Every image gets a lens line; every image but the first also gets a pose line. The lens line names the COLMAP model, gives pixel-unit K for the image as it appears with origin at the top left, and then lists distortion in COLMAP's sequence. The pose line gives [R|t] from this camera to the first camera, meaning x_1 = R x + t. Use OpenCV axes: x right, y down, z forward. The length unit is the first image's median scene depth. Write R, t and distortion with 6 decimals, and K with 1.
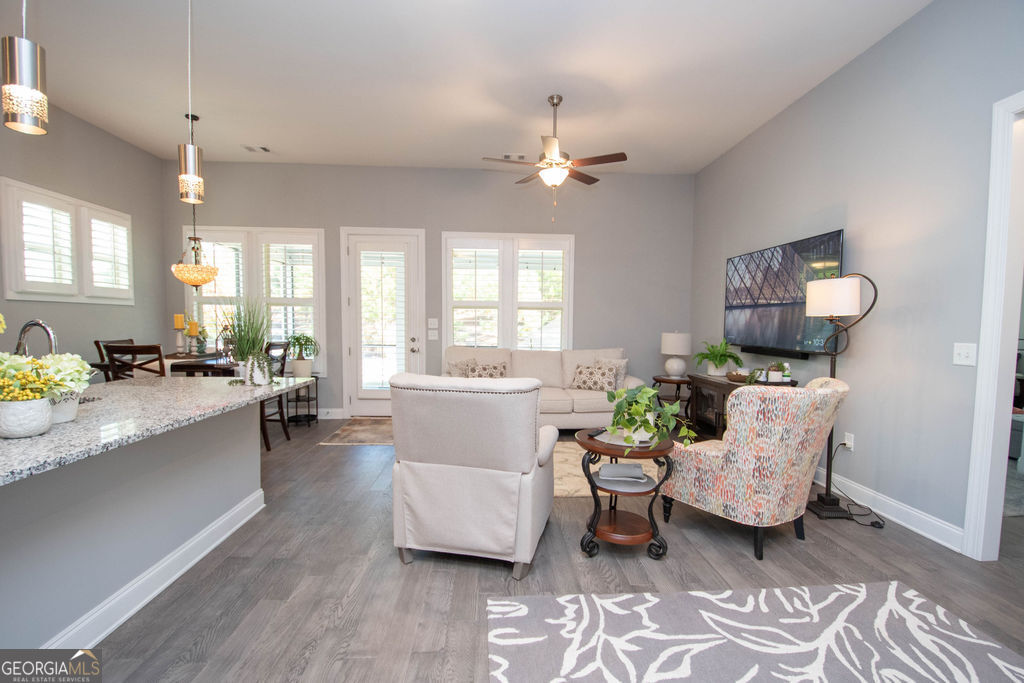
lens RADIAL K [[452.2, 0, 519.0], [0, 452.2, 353.4], [0, 0, 1]] dist [0.000688, -0.012584]
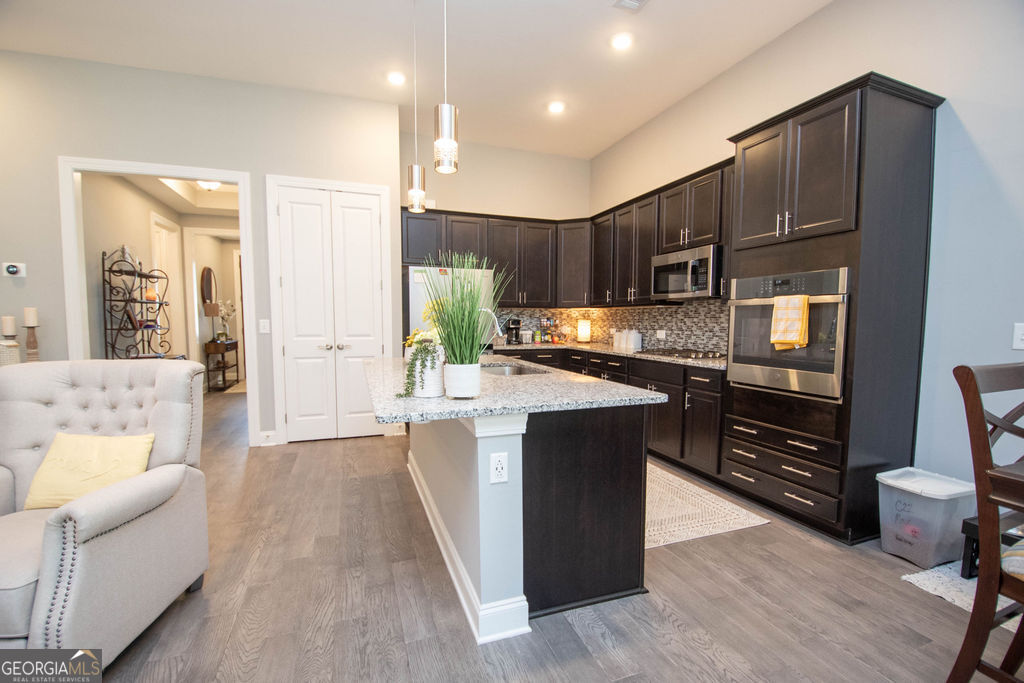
lens RADIAL K [[452.2, 0, 523.8], [0, 452.2, 363.7], [0, 0, 1]] dist [0.000688, -0.012584]
pose [[-0.955233, 0.012423, -0.295593, -0.294236], [-0.033949, 0.987916, 0.151226, -0.046286], [0.293900, 0.154491, -0.943268, 0.941767]]
